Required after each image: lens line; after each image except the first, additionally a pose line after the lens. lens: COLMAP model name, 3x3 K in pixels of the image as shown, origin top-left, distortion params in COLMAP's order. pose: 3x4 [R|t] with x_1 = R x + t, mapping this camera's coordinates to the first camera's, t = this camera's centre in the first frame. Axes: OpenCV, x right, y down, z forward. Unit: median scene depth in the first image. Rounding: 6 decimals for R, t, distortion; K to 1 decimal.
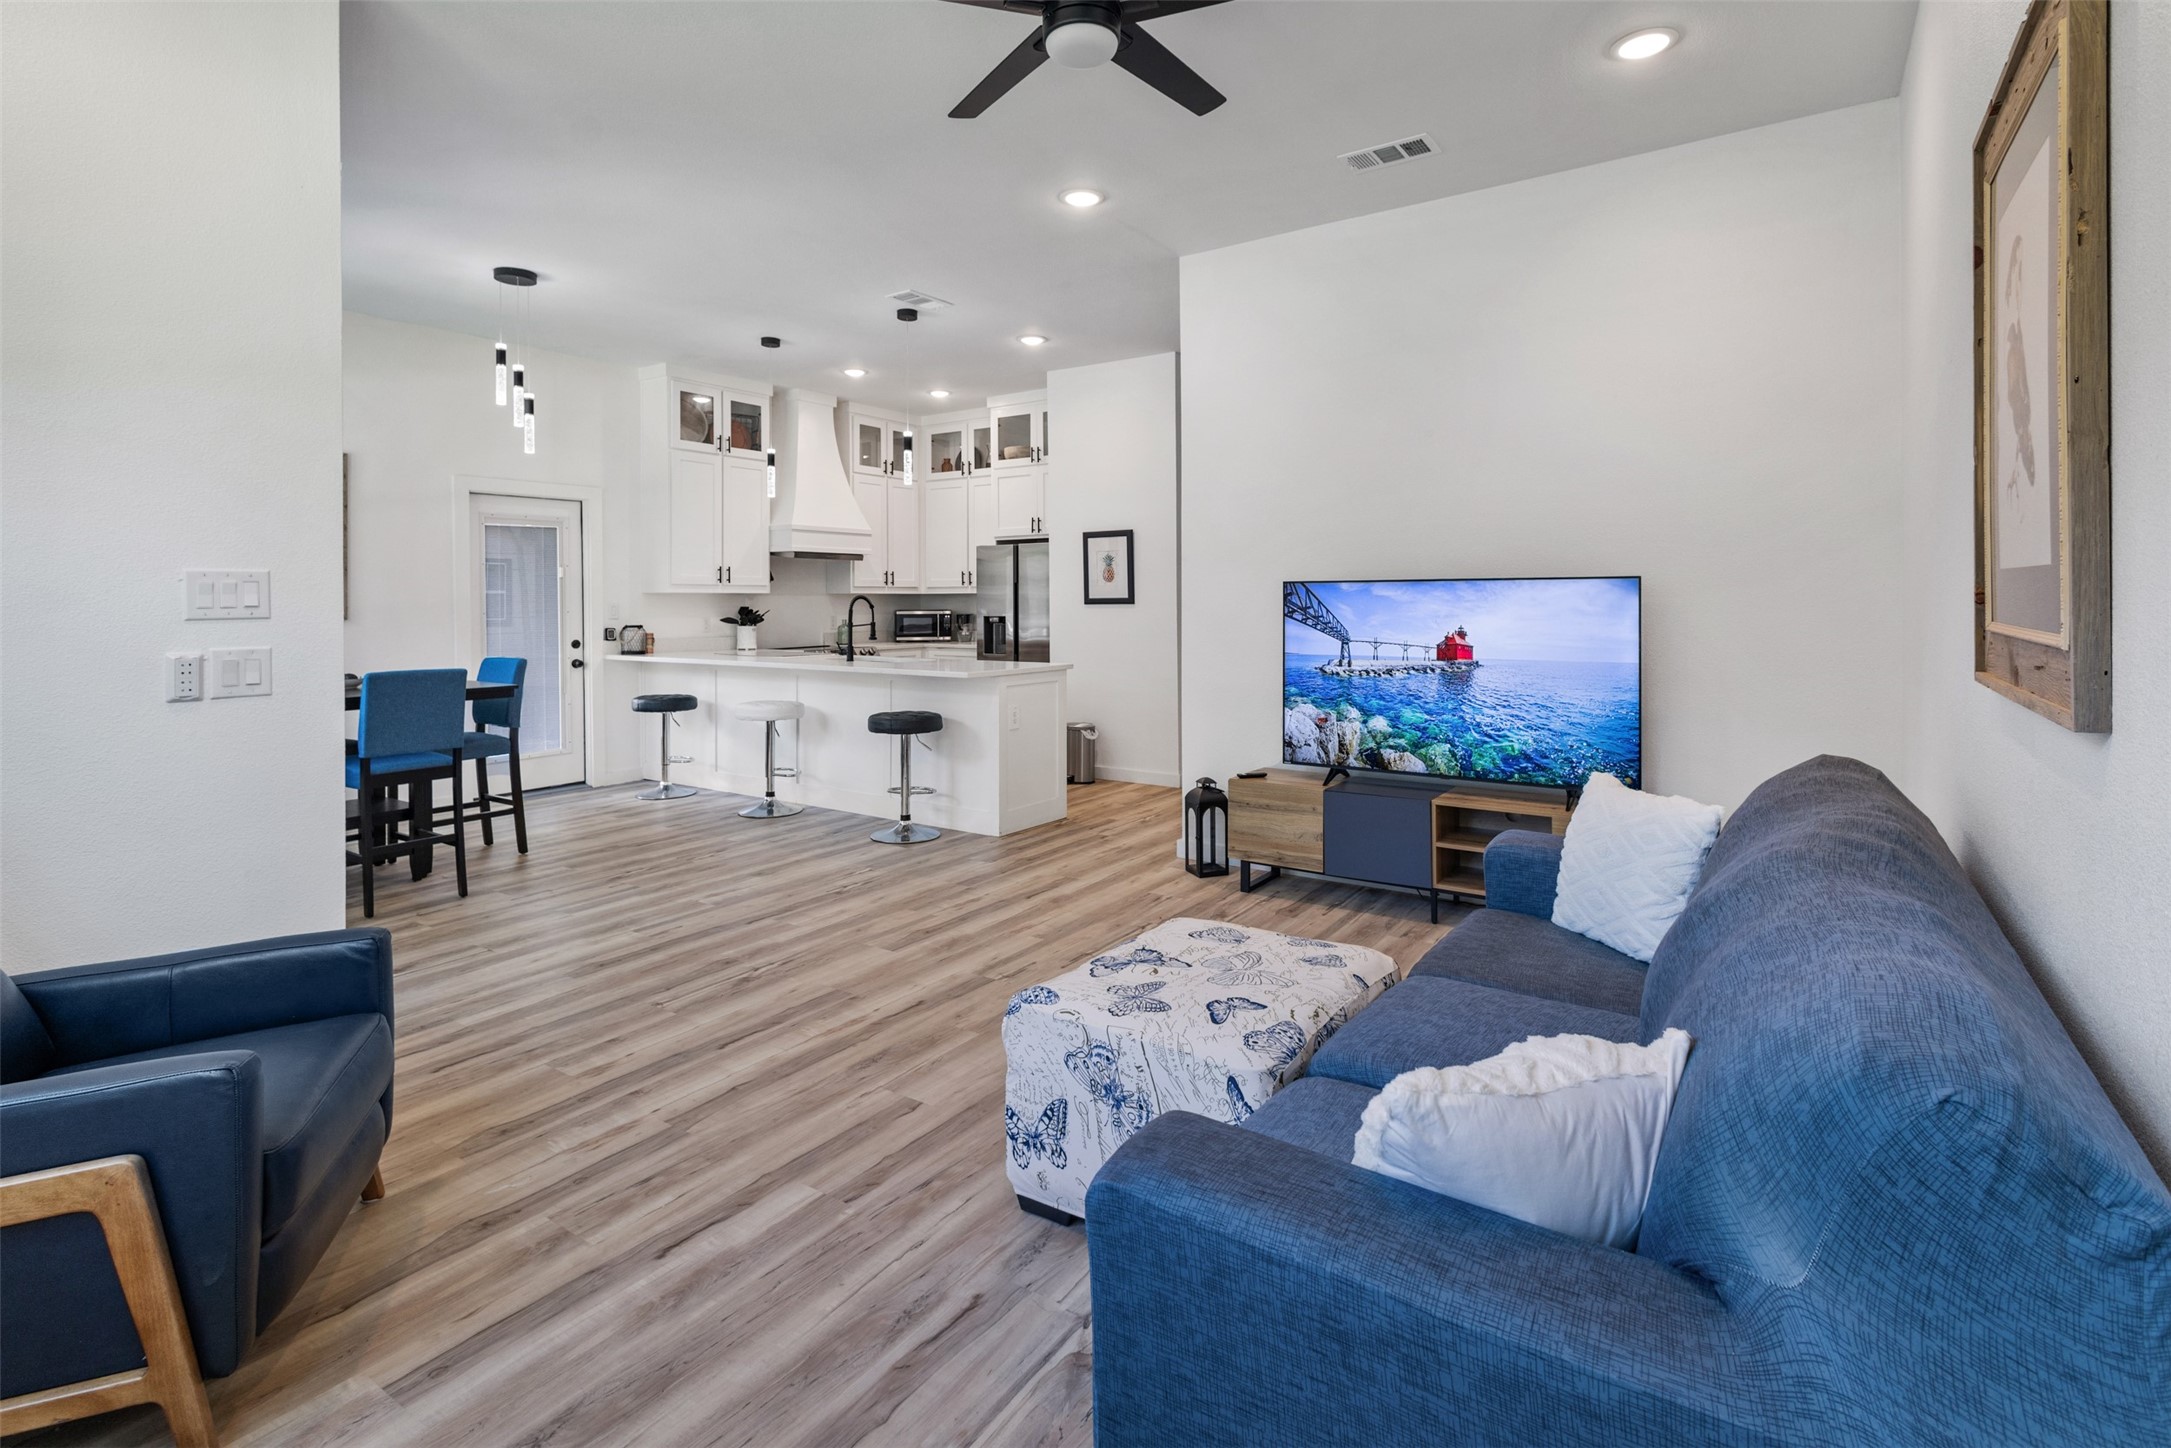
lens RADIAL K [[1045.1, 0, 1091.2], [0, 1045.1, 603.7], [0, 0, 1]] dist [0.013836, -0.000045]
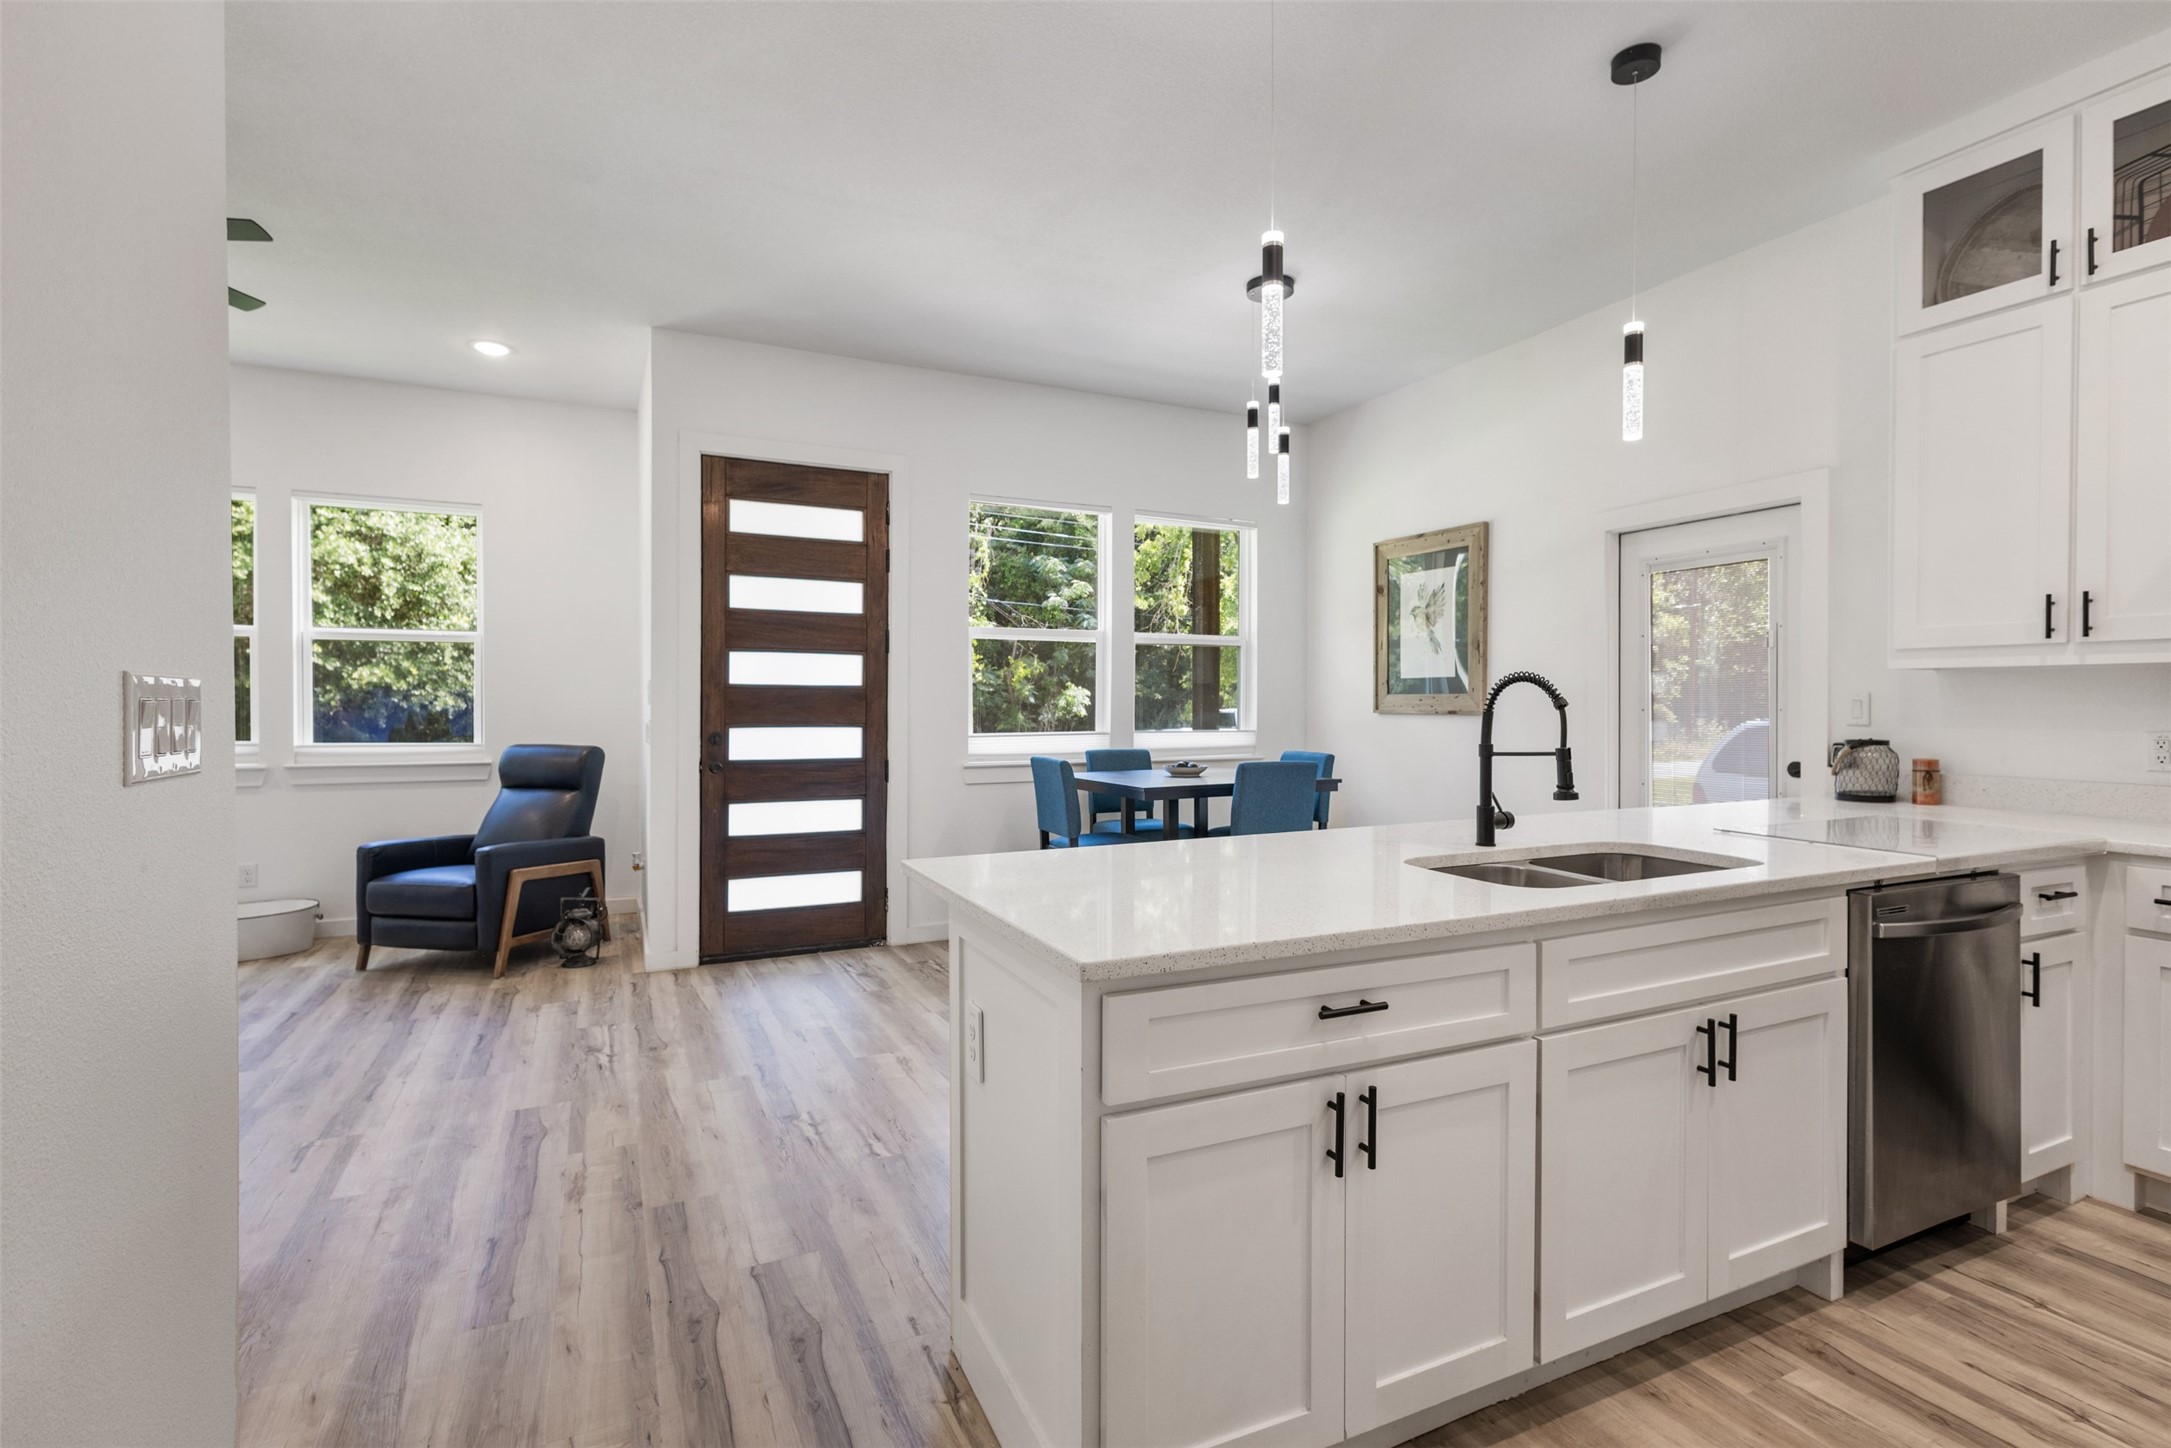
lens RADIAL K [[1005.3, 0, 1080.9], [0, 1005.3, 694.7], [0, 0, 1]] dist [0.008564, -0.000664]
pose [[-0.510947, -0.000106, -0.859612, 0.138694], [0.002194, 0.999997, -0.001428, 0.000156], [0.859610, -0.002616, -0.510945, 0.911385]]
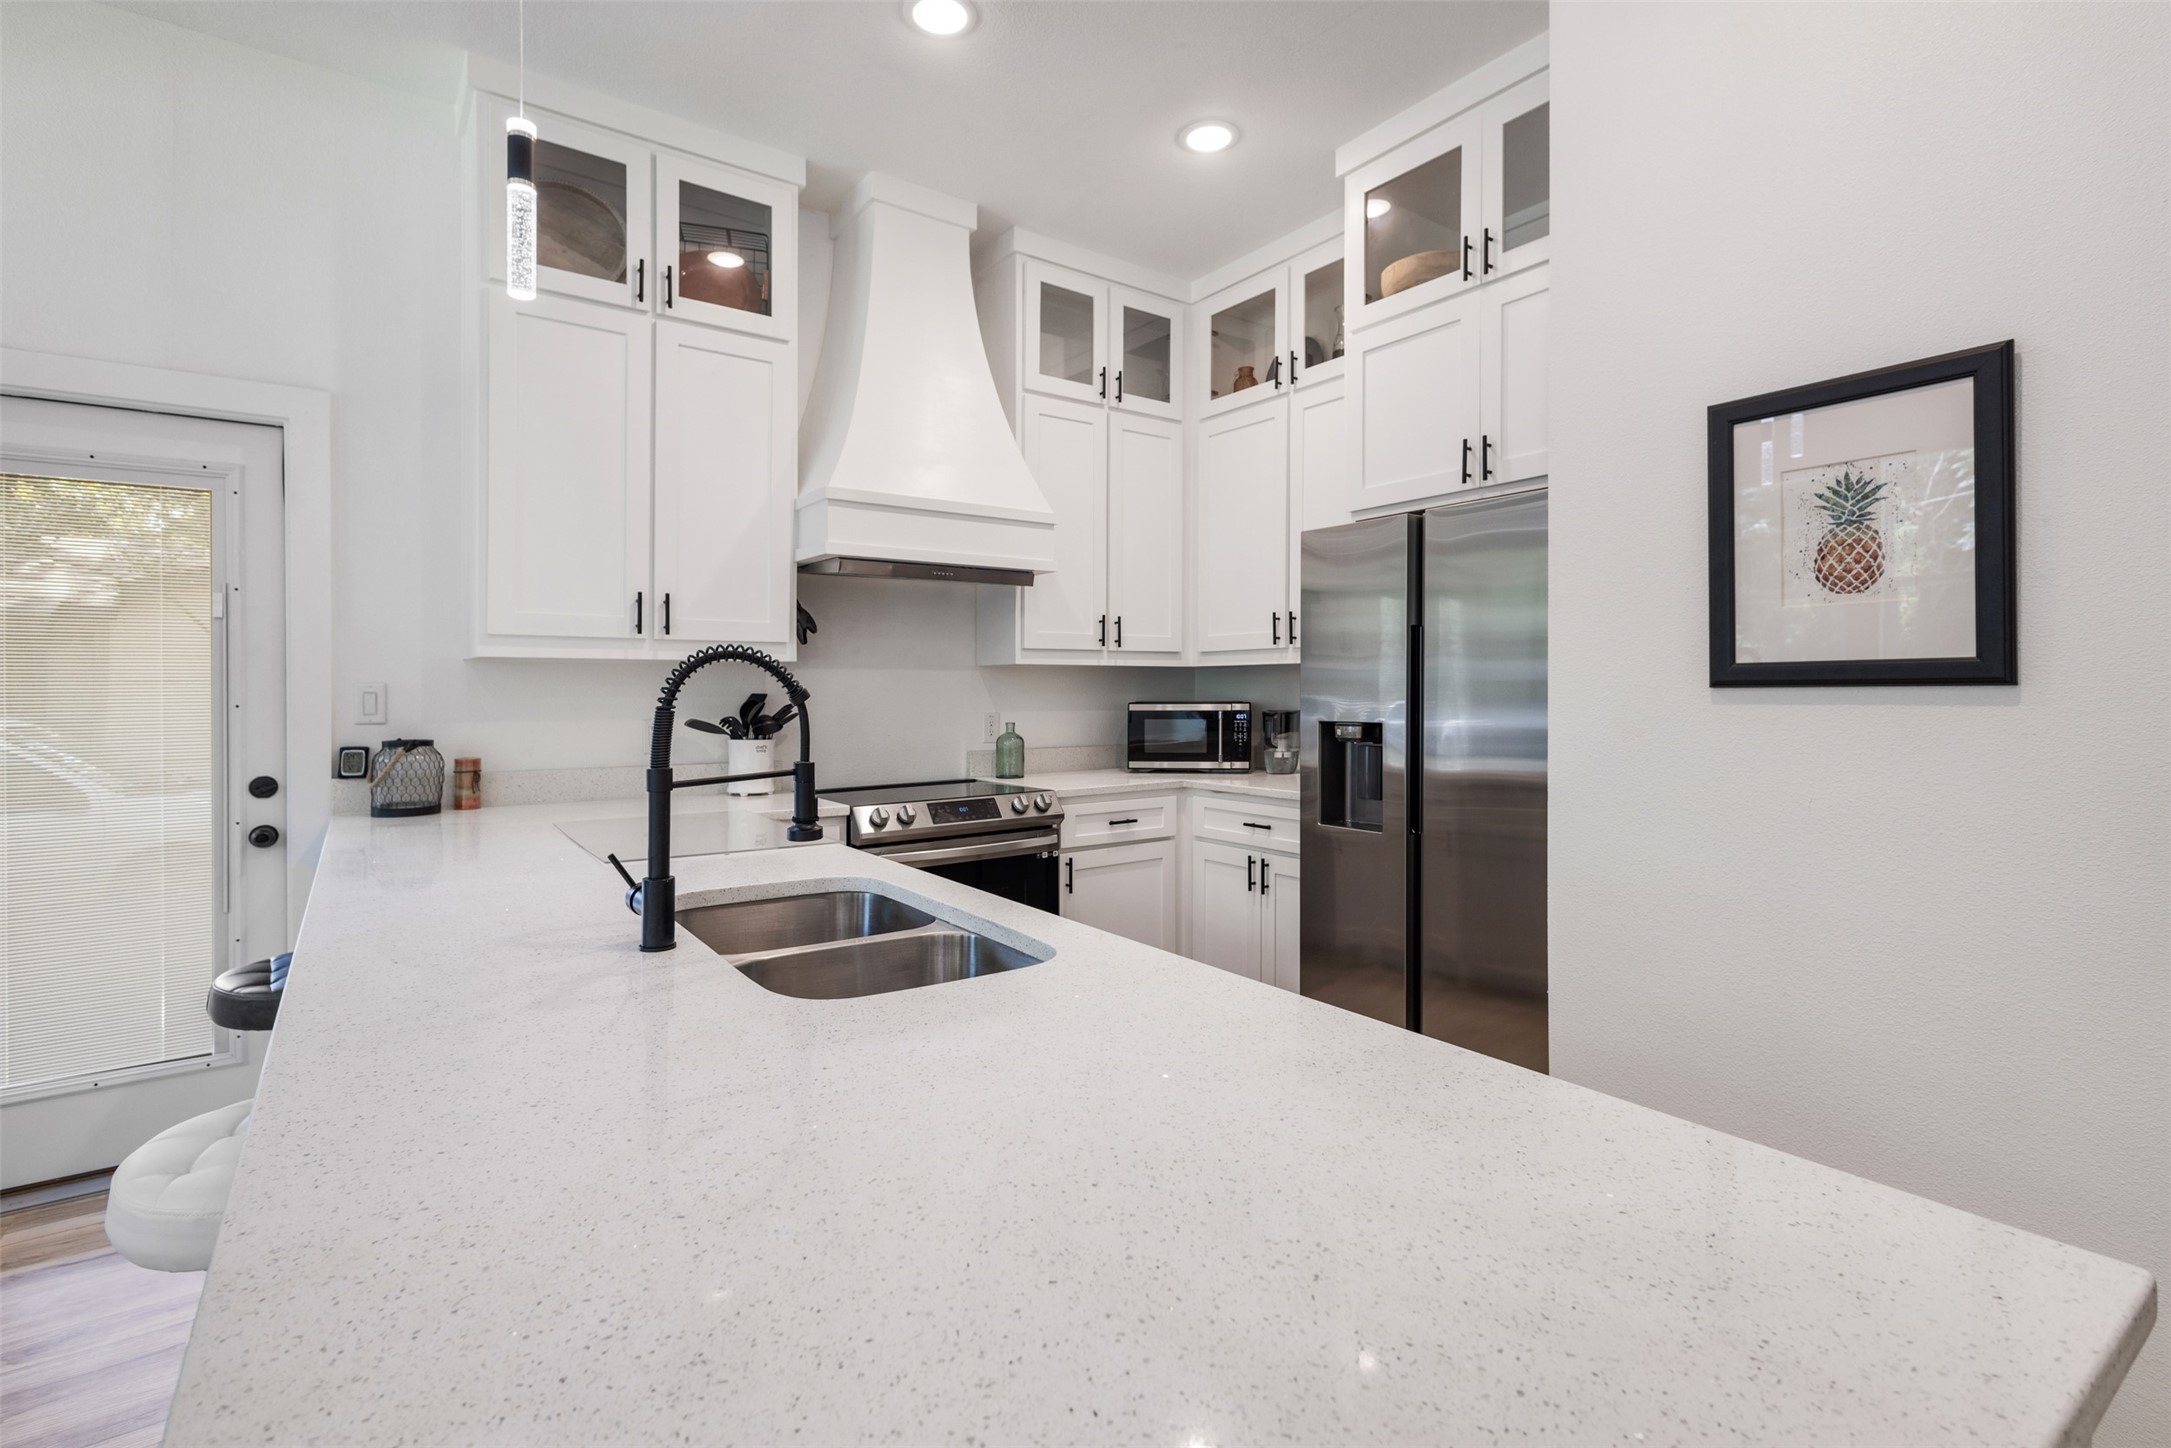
lens RADIAL K [[1012.7, 0, 1085.7], [0, 1012.7, 690.6], [0, 0, 1]] dist [0.010371, -0.000134]
pose [[0.938599, 0.001521, -0.345007, -0.064842], [-0.001510, 0.999999, 0.000301, 0.001564], [0.345007, 0.000238, 0.938600, 0.715793]]
